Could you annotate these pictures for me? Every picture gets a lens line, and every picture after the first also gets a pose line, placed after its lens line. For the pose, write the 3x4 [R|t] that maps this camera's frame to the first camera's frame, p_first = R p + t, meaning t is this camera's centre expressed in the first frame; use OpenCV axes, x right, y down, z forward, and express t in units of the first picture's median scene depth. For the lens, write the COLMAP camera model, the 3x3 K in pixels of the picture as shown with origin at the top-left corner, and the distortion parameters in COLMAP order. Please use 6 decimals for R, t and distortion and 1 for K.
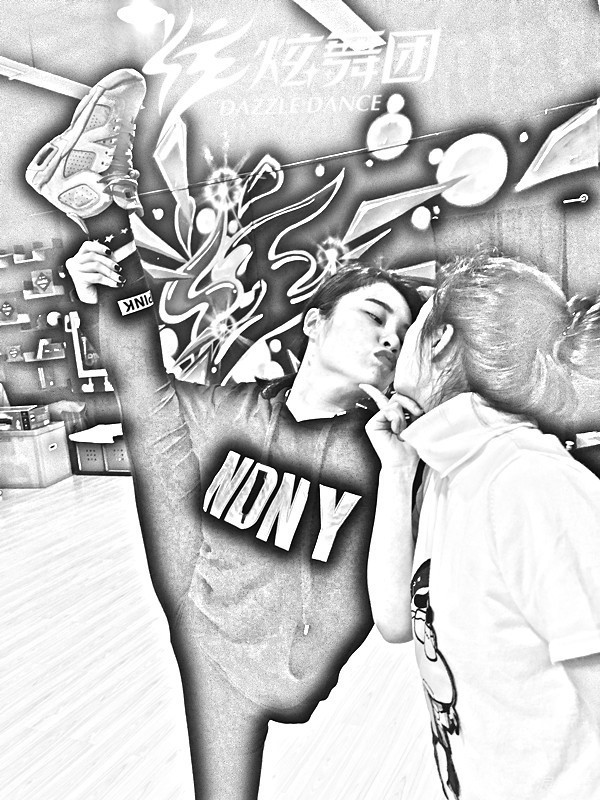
lens RADIAL K [[680.1, 0, 300.0], [0, 680.1, 400.0], [0, 0, 1]] dist [0.002207, 0.002403]
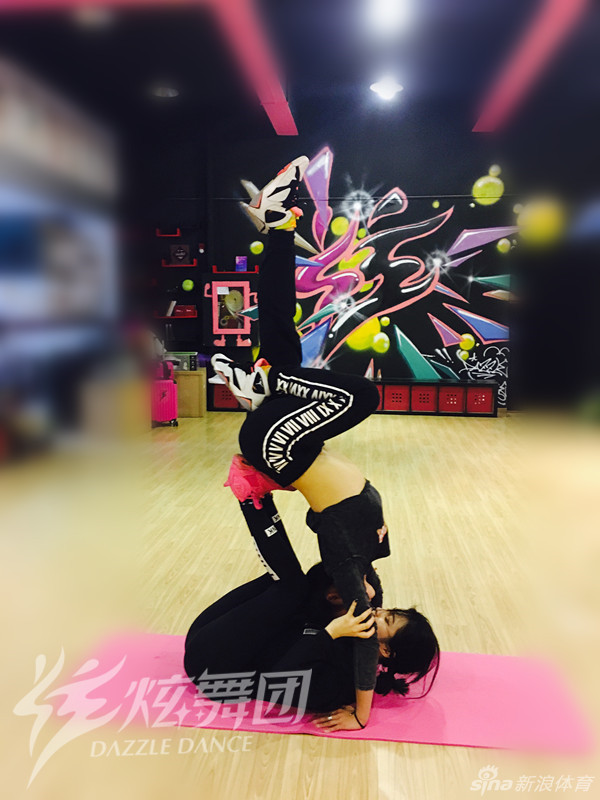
lens RADIAL K [[680.1, 0, 300.0], [0, 680.1, 400.0], [0, 0, 1]] dist [0.002207, 0.002403]
pose [[0.939694, 0.053184, 0.337855, -0.661636], [-0.048117, 0.998568, -0.023360, 0.122882], [-0.338614, 0.005694, 0.940908, -0.259391]]
